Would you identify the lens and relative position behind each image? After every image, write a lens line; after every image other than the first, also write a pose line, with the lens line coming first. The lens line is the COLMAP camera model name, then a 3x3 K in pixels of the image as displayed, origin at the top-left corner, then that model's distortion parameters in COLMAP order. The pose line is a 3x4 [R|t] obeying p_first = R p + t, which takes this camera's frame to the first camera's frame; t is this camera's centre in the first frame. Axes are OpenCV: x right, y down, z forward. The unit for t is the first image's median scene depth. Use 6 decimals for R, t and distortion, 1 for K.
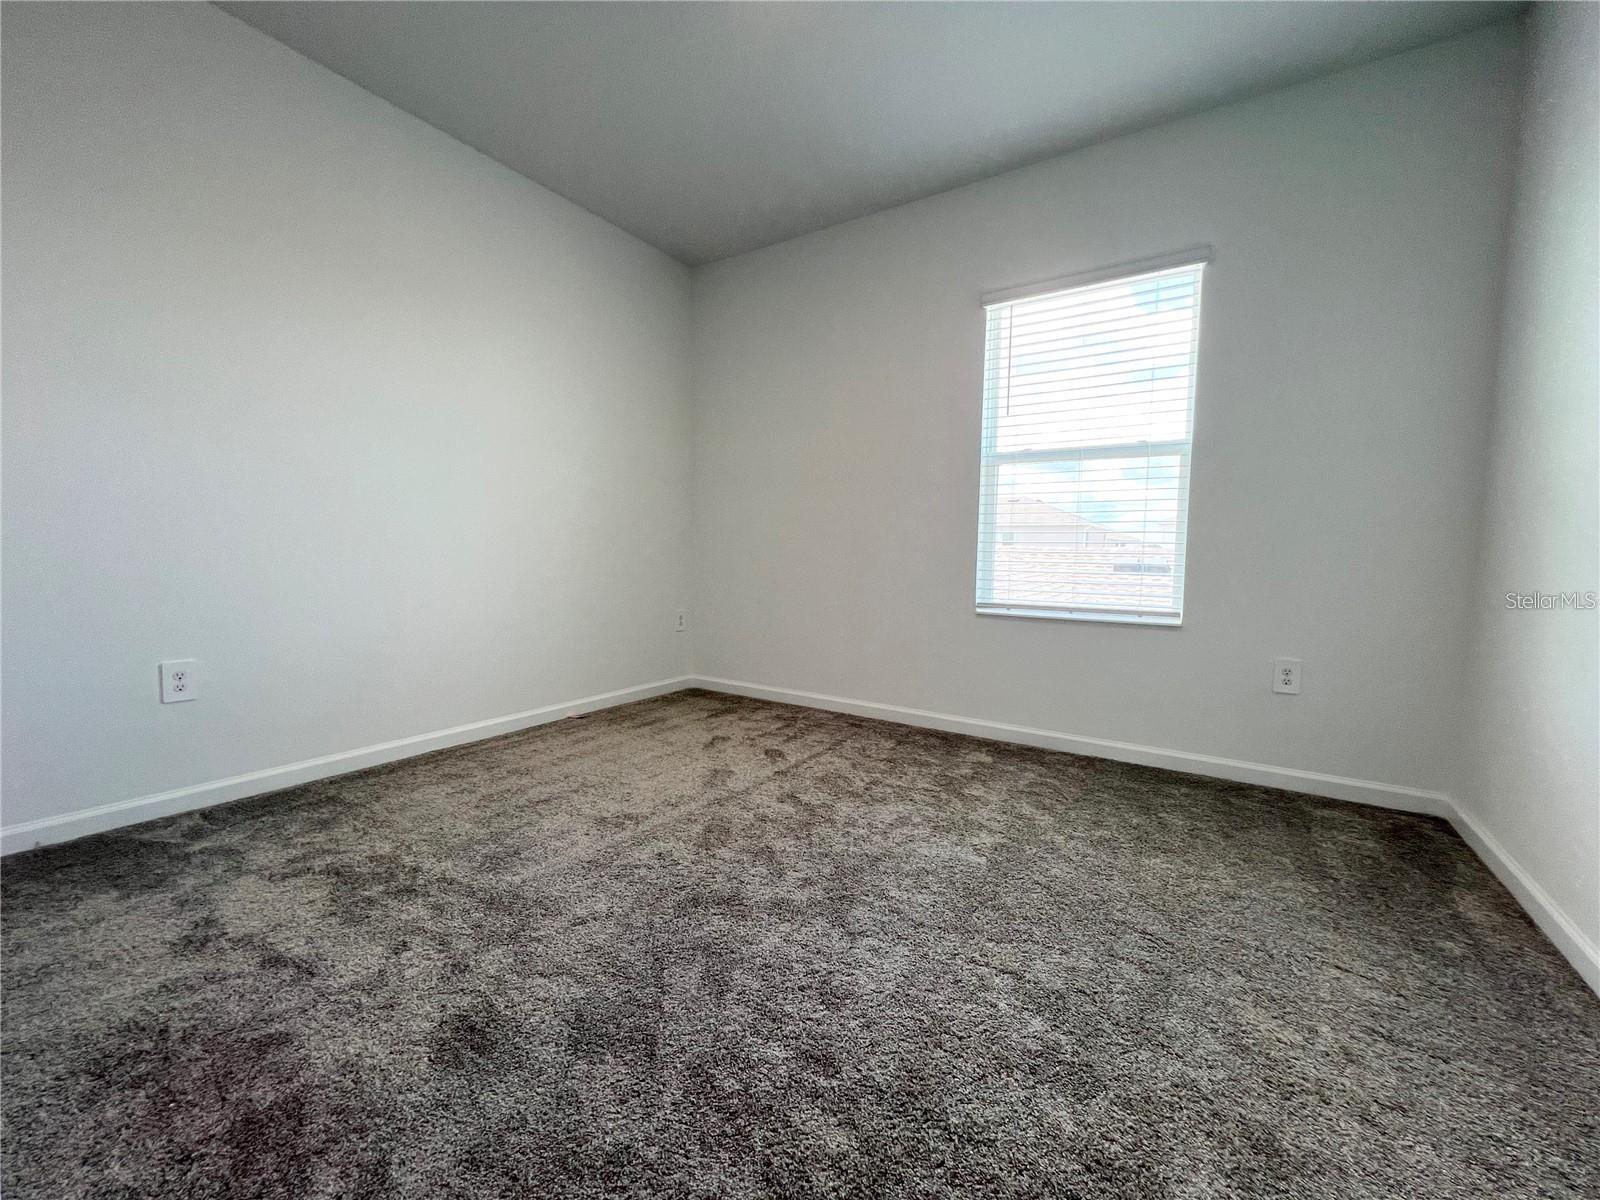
lens RADIAL K [[639.5, 0, 796.3], [0, 639.5, 599.8], [0, 0, 1]] dist [-0.000195, 0.000013]
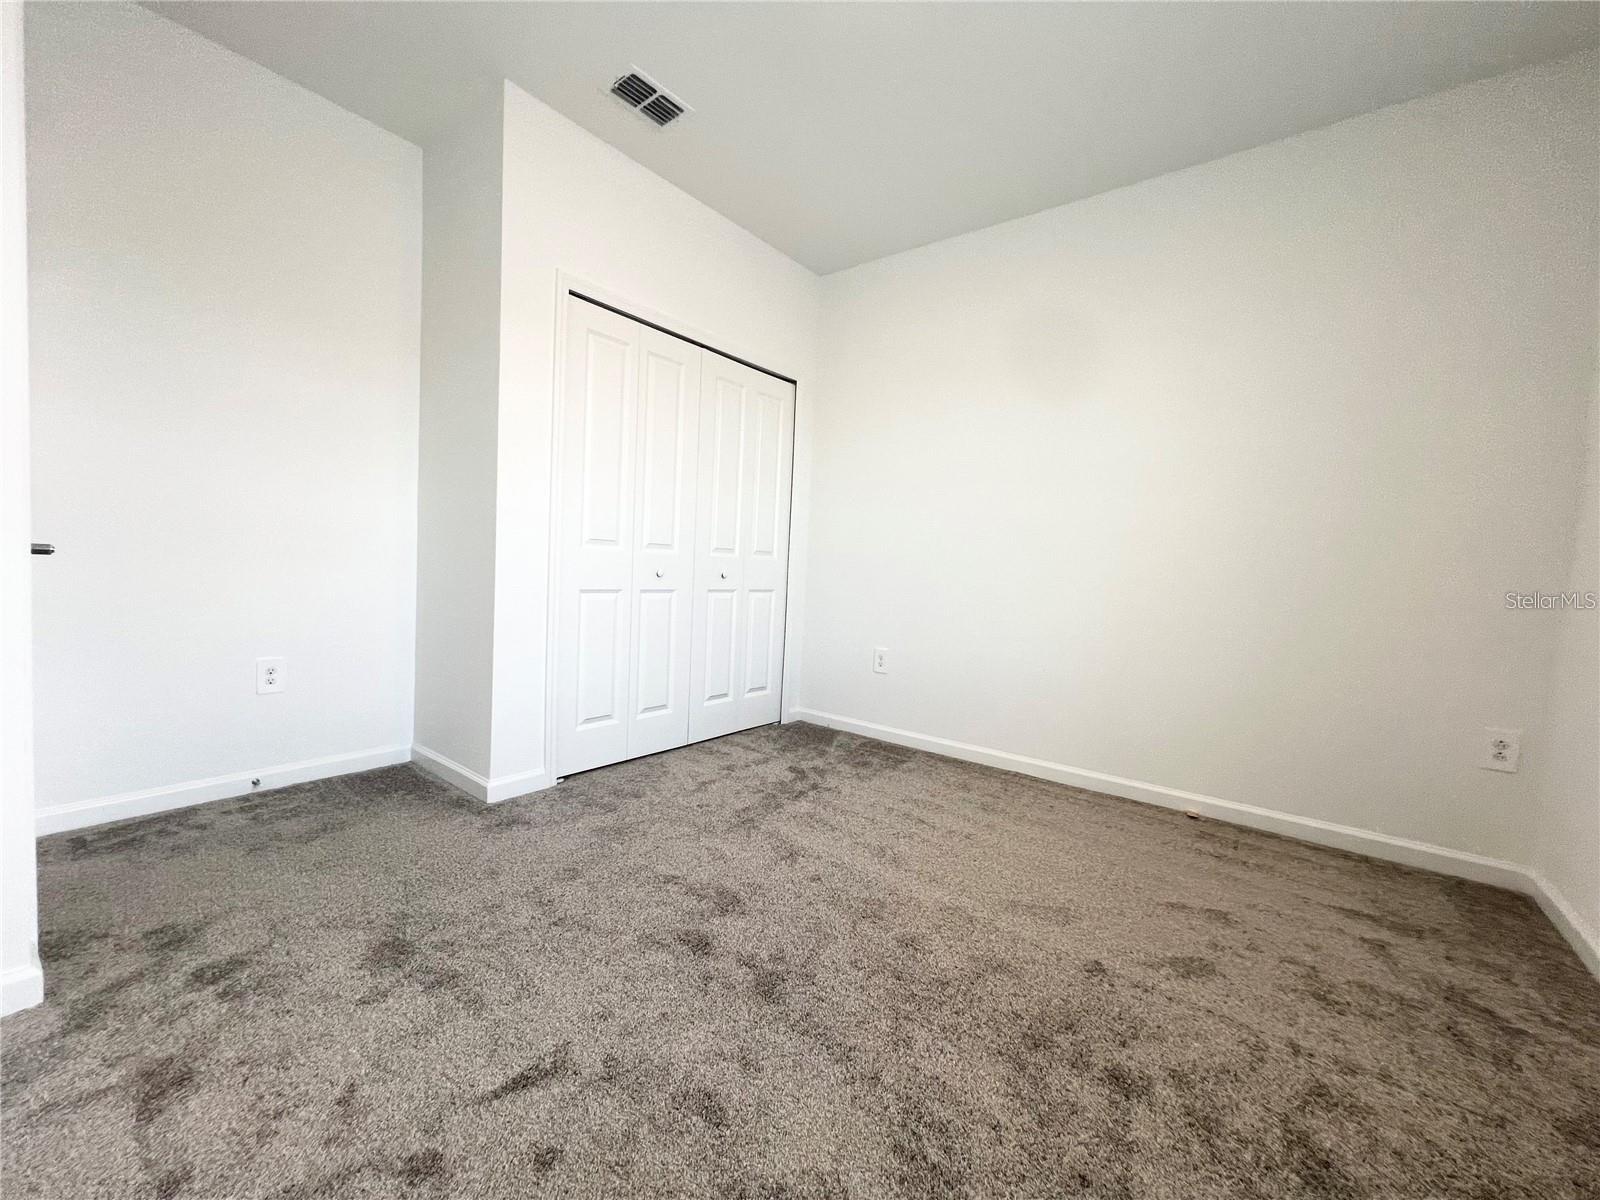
lens RADIAL K [[639.5, 0, 796.3], [0, 639.5, 599.8], [0, 0, 1]] dist [-0.000195, 0.000013]
pose [[-0.090225, 0.039794, -0.995126, 0.760533], [-0.116776, 0.991886, 0.050252, -0.096289], [0.989051, 0.120741, -0.084846, 0.925173]]
